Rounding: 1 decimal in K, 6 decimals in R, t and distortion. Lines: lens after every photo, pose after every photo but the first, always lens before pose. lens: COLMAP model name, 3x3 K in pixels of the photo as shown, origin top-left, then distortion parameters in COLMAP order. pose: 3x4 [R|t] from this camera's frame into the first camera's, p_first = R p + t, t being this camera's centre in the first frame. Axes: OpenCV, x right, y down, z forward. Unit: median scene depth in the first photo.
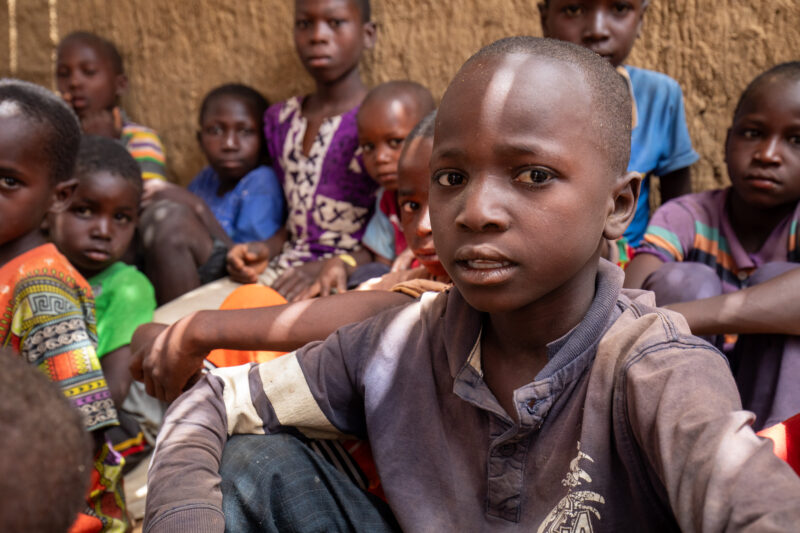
lens RADIAL K [[814.0, 0, 388.8], [0, 814.0, 276.0], [0, 0, 1]] dist [0.058596, 0.033844]
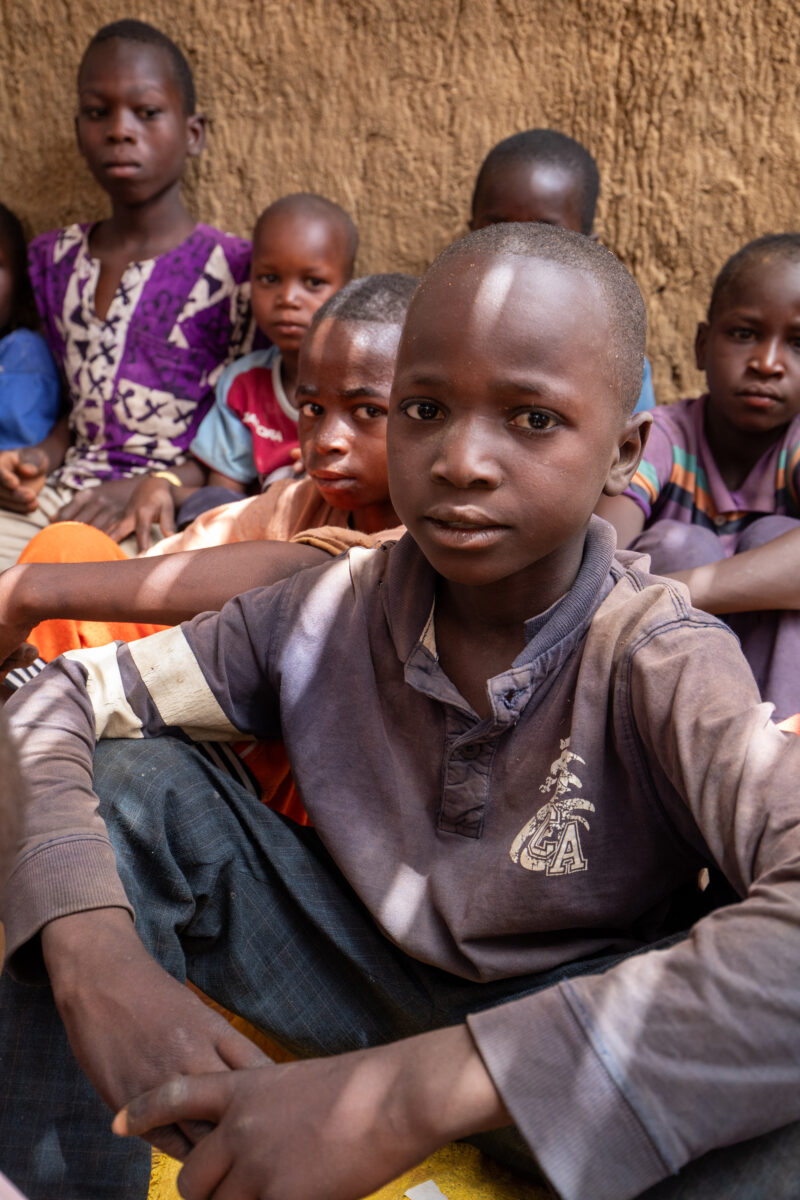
lens RADIAL K [[1224.2, 0, 400.0], [0, 1224.2, 600.0], [0, 0, 1]] dist [0.099802, 0.017609]
pose [[0.978441, -0.001756, 0.206519, -0.113857], [-0.018911, 0.995001, 0.098054, -0.034423], [-0.205659, -0.099845, 0.973517, -0.095264]]
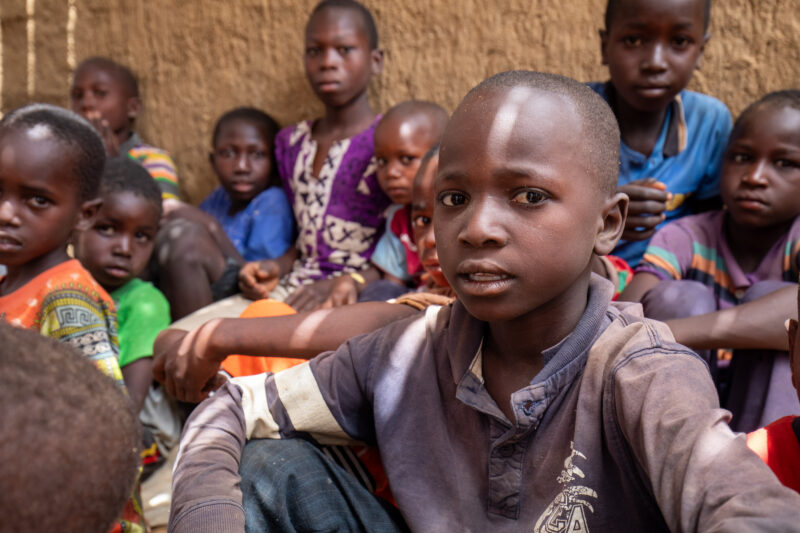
lens RADIAL K [[816.1, 0, 404.2], [0, 816.1, 273.9], [0, 0, 1]] dist [0.099802, 0.017609]
pose [[0.999933, 0.001828, 0.011444, -0.001844], [-0.001493, 0.999572, -0.029214, 0.007772], [-0.011493, 0.029195, 0.999508, -0.055959]]
